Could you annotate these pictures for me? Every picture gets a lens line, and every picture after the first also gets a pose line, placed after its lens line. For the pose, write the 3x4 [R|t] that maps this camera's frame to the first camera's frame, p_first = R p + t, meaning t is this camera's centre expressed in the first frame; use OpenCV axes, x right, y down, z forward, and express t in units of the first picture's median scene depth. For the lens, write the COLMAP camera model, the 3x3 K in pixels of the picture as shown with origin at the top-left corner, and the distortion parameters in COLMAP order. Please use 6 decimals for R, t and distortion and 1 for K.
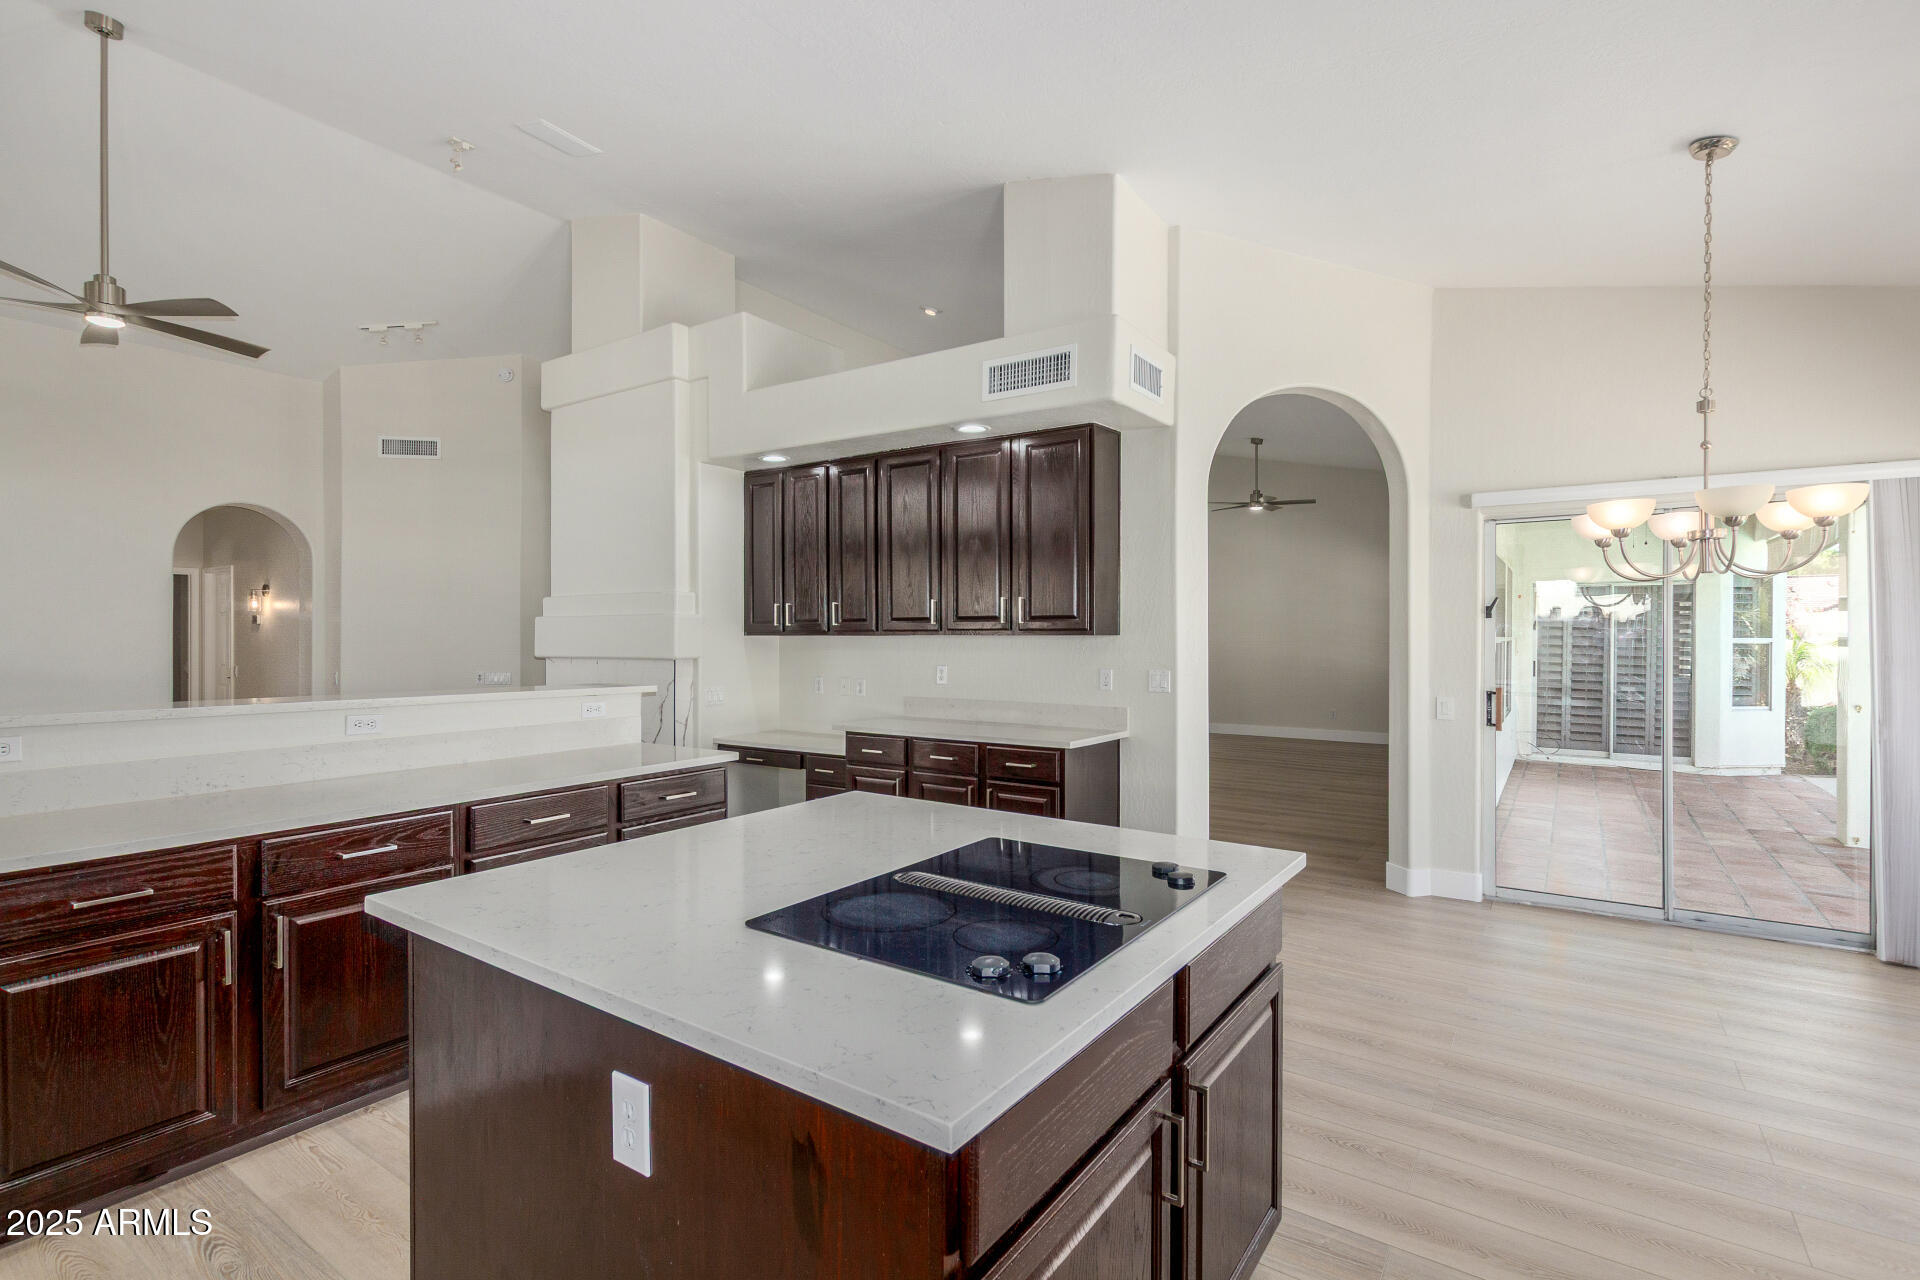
lens RADIAL K [[884.3, 0, 959.0], [0, 884.3, 645.1], [0, 0, 1]] dist [0.004441, -0.005078]
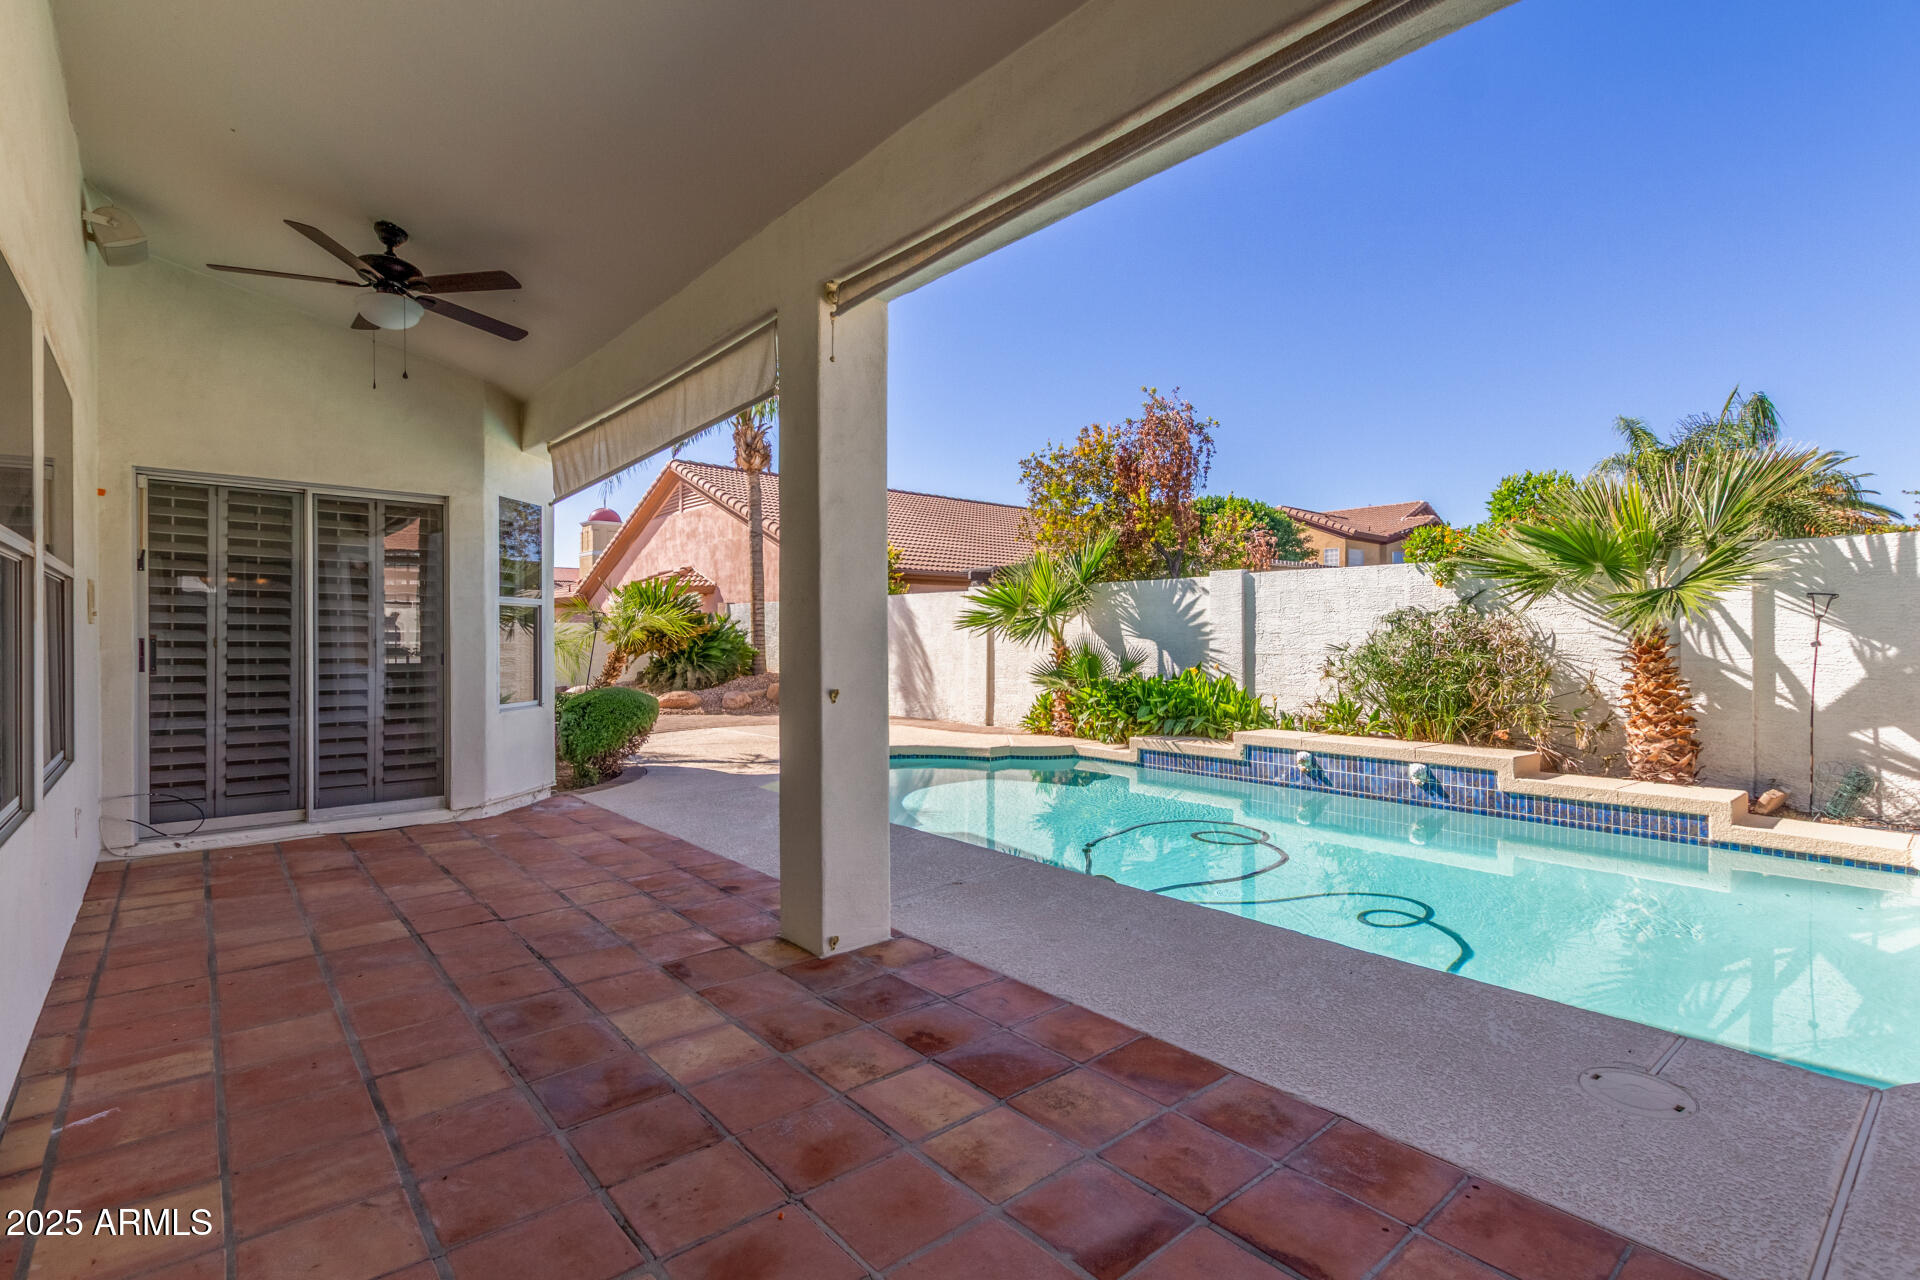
lens RADIAL K [[884.3, 0, 959.0], [0, 884.3, 645.1], [0, 0, 1]] dist [0.004441, -0.005078]
pose [[0.247529, -0.014004, 0.968779, 0.751598], [0.014044, 0.999842, 0.010864, 0.052477], [-0.968779, 0.010916, 0.247687, 1.147454]]
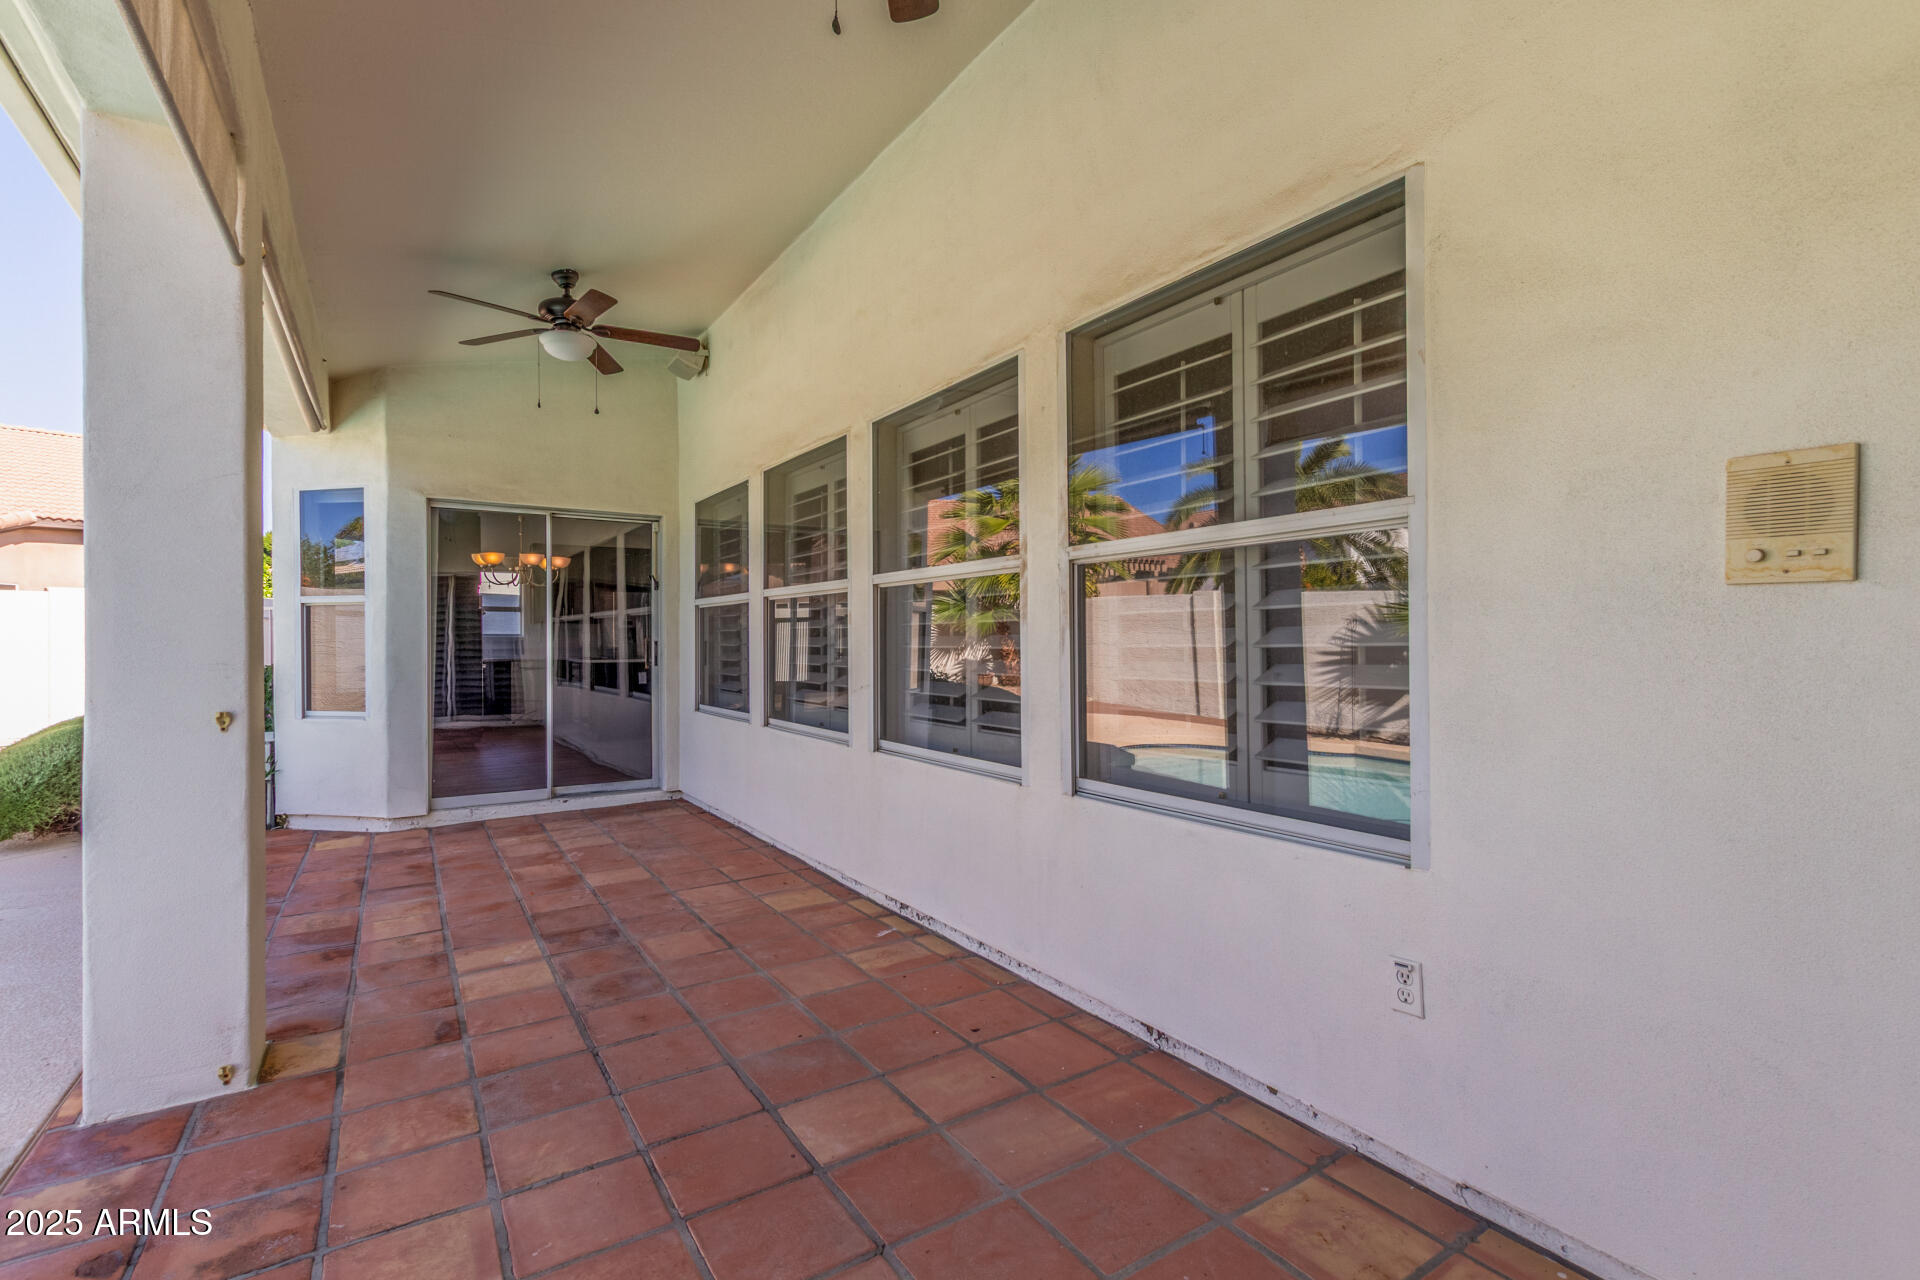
lens RADIAL K [[884.3, 0, 959.0], [0, 884.3, 645.1], [0, 0, 1]] dist [0.004441, -0.005078]
pose [[-0.383324, 0.002389, -0.923611, 1.836431], [-0.007782, 0.999953, 0.005816, 0.047978], [0.923581, 0.009417, -0.383287, 2.124183]]
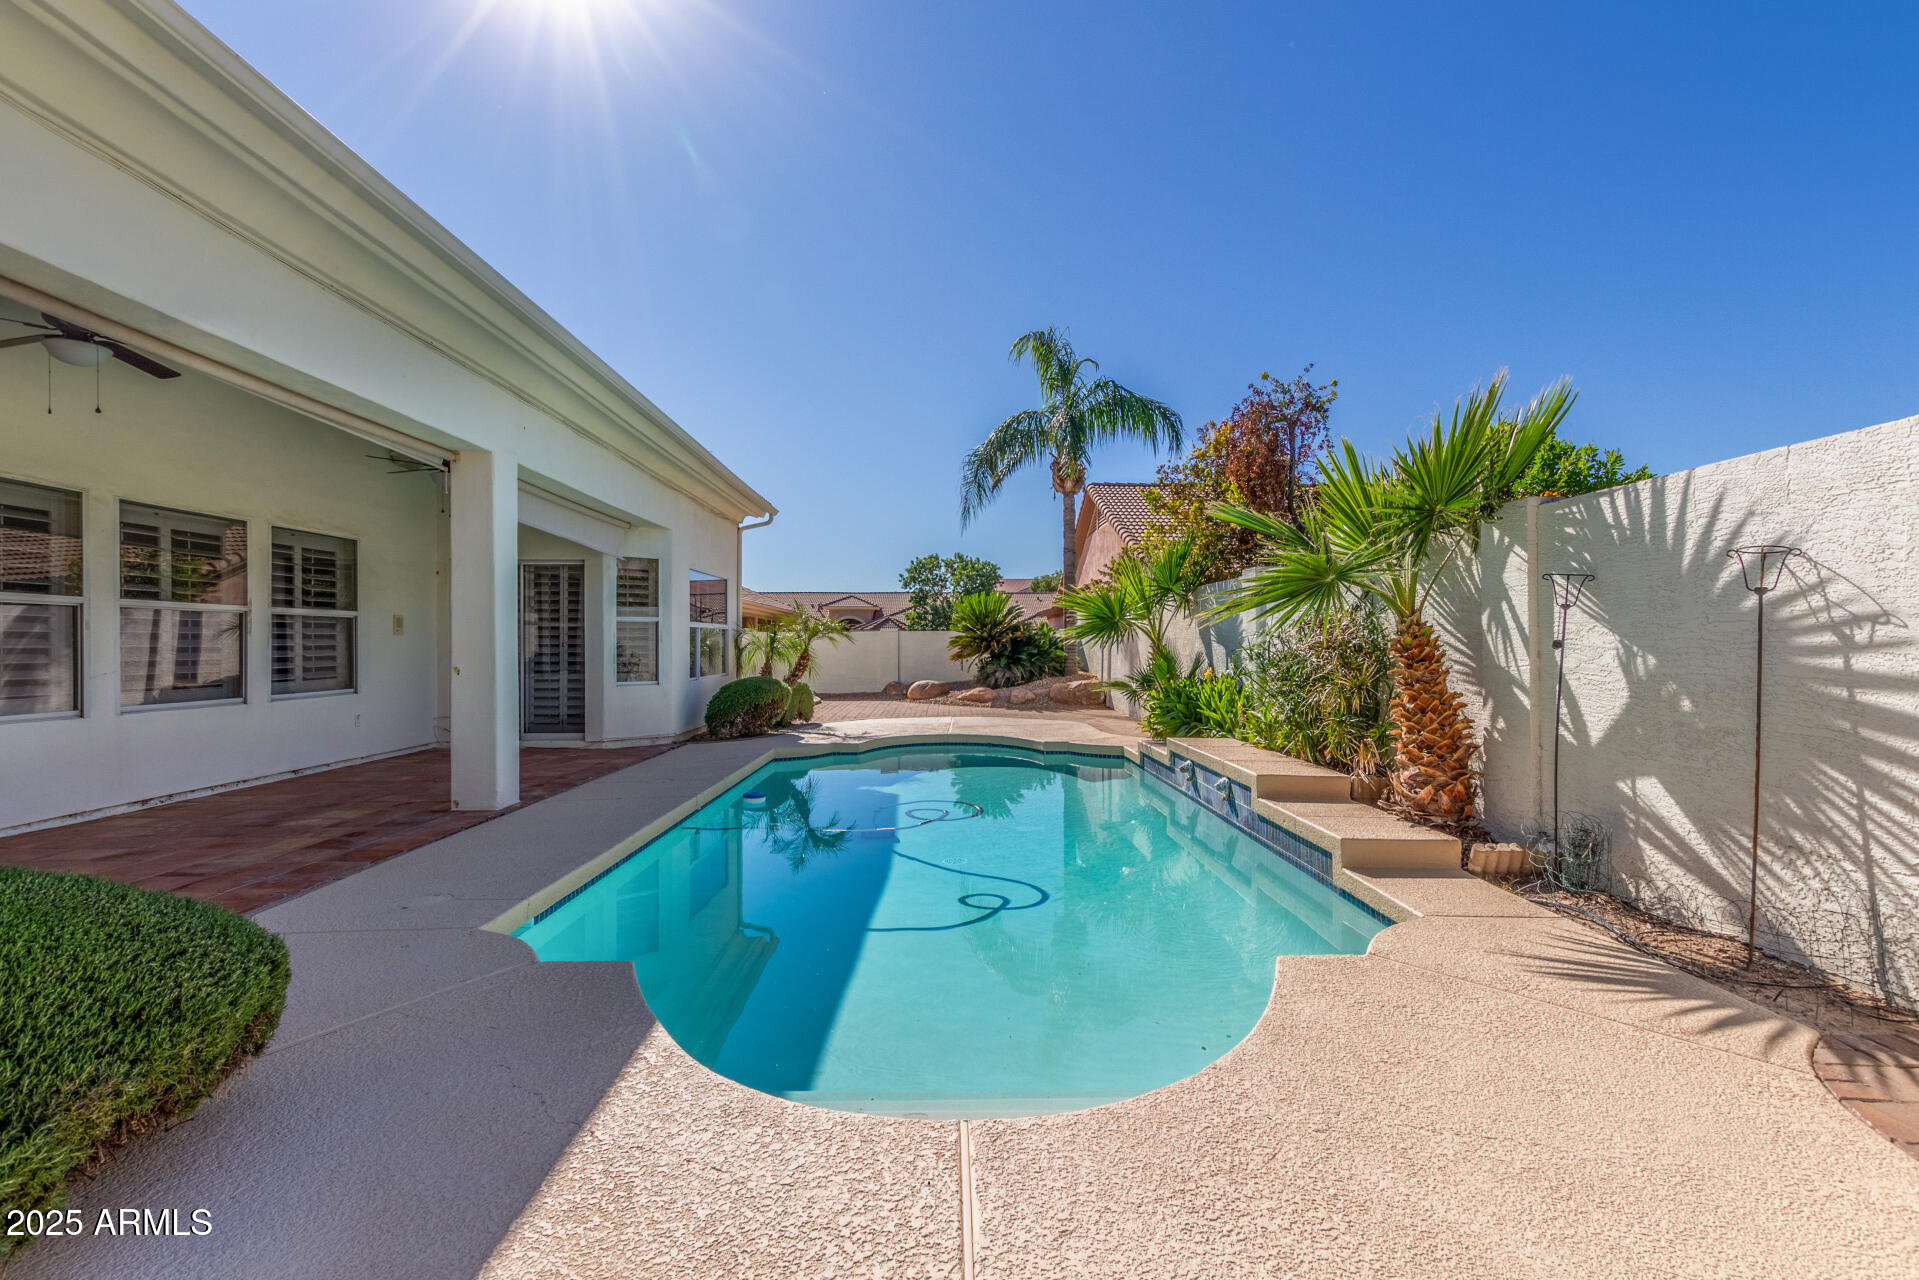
lens RADIAL K [[883.7, 0, 962.3], [0, 883.7, 638.7], [0, 0, 1]] dist [0.001212, -0.001008]
pose [[0.820028, -0.001436, 0.572322, 1.321486], [0.011128, 0.999848, -0.013436, 0.078370], [-0.572215, 0.017386, 0.819919, -0.216724]]
